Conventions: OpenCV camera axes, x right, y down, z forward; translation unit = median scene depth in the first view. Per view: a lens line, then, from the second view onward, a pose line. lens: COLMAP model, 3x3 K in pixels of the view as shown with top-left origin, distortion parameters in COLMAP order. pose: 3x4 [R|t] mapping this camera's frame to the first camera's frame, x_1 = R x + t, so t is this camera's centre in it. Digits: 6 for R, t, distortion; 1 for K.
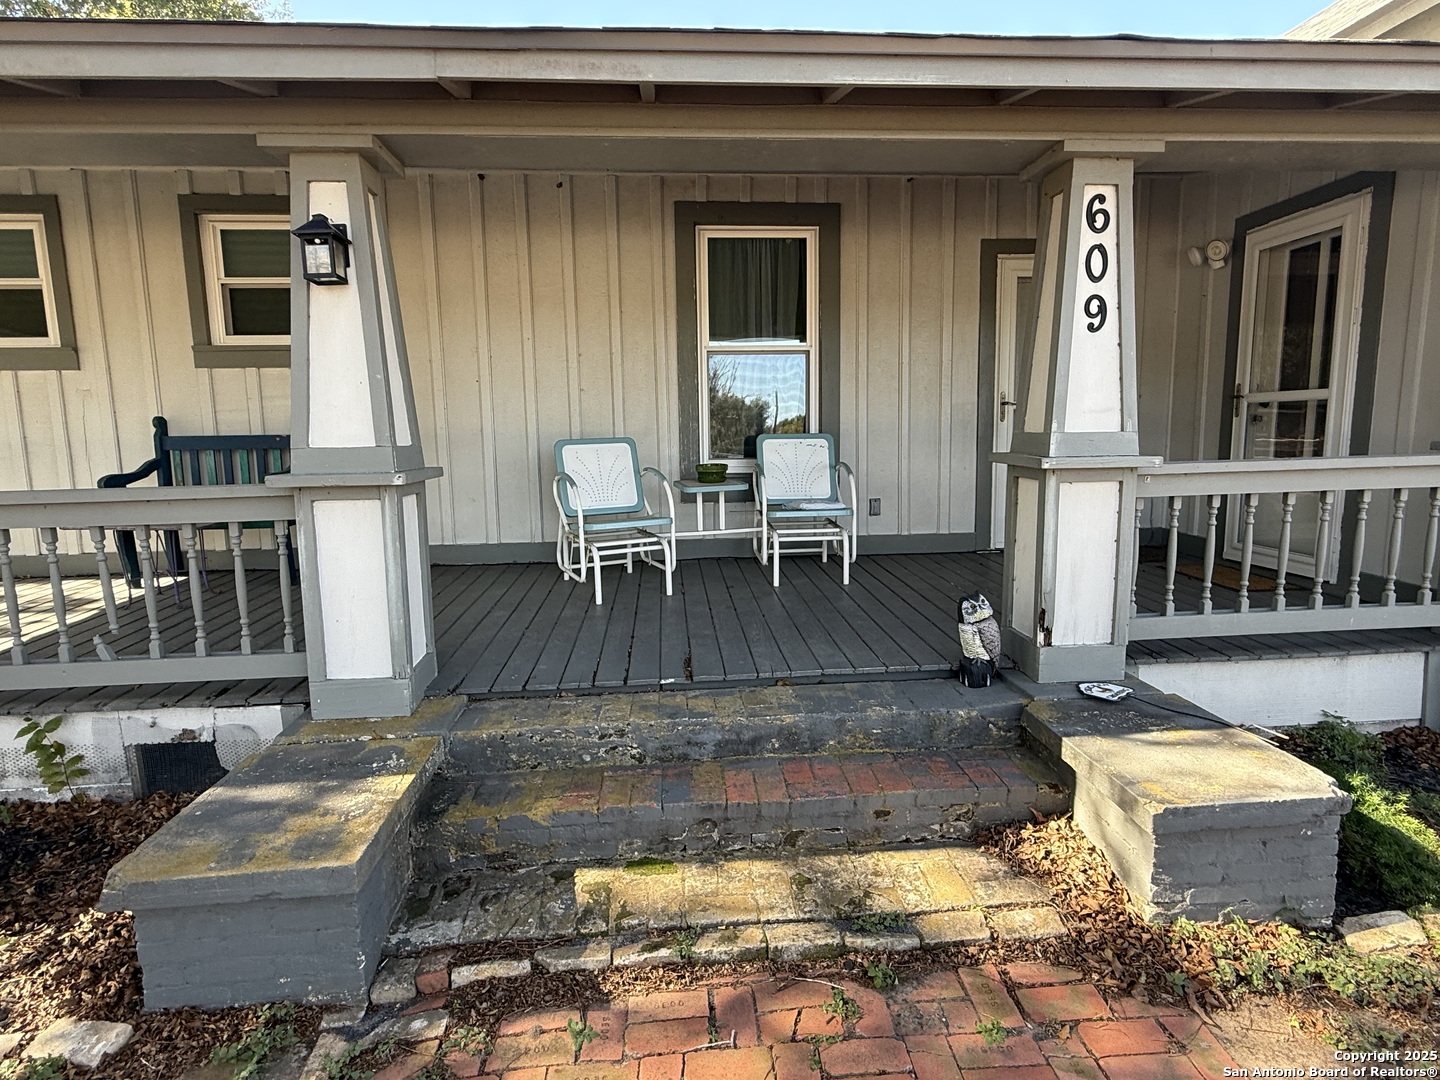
lens RADIAL K [[762.1, 0, 719.2], [0, 762.1, 536.7], [0, 0, 1]] dist [0.001519, 0.000478]
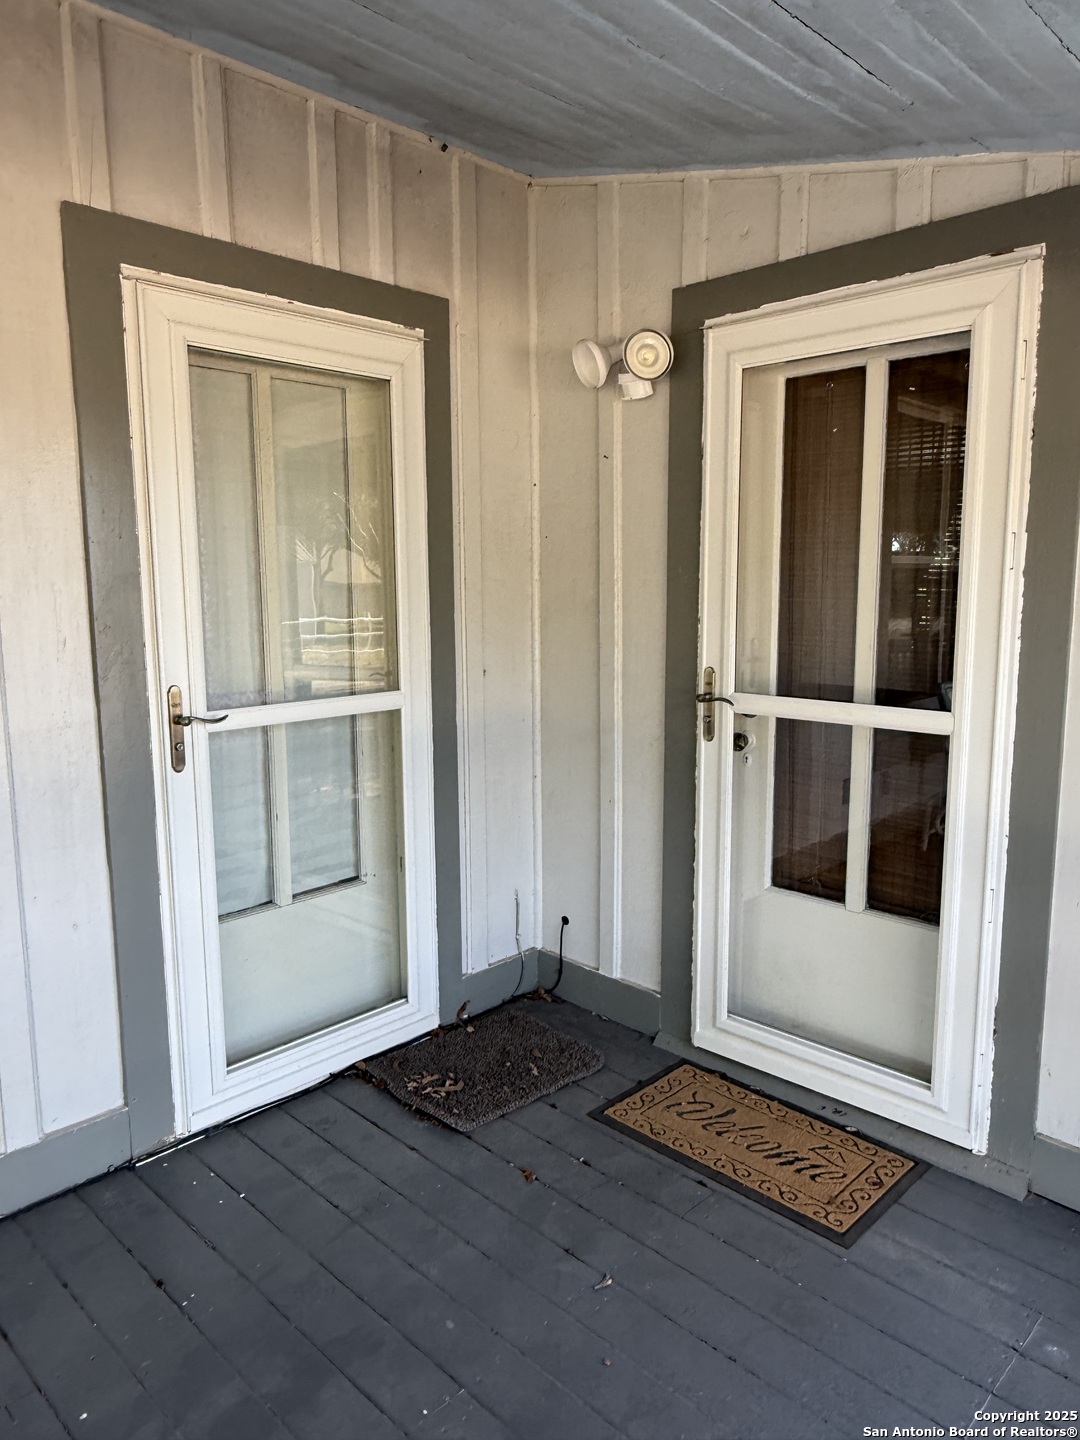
lens RADIAL K [[992.3, 0, 538.7], [0, 992.3, 724.2], [0, 0, 1]] dist [-0.004436, -0.000481]
pose [[0.740123, -0.079366, 0.667771, 0.223022], [0.082432, 0.996230, 0.027041, -0.190707], [-0.667400, 0.035032, 0.743875, 0.638332]]
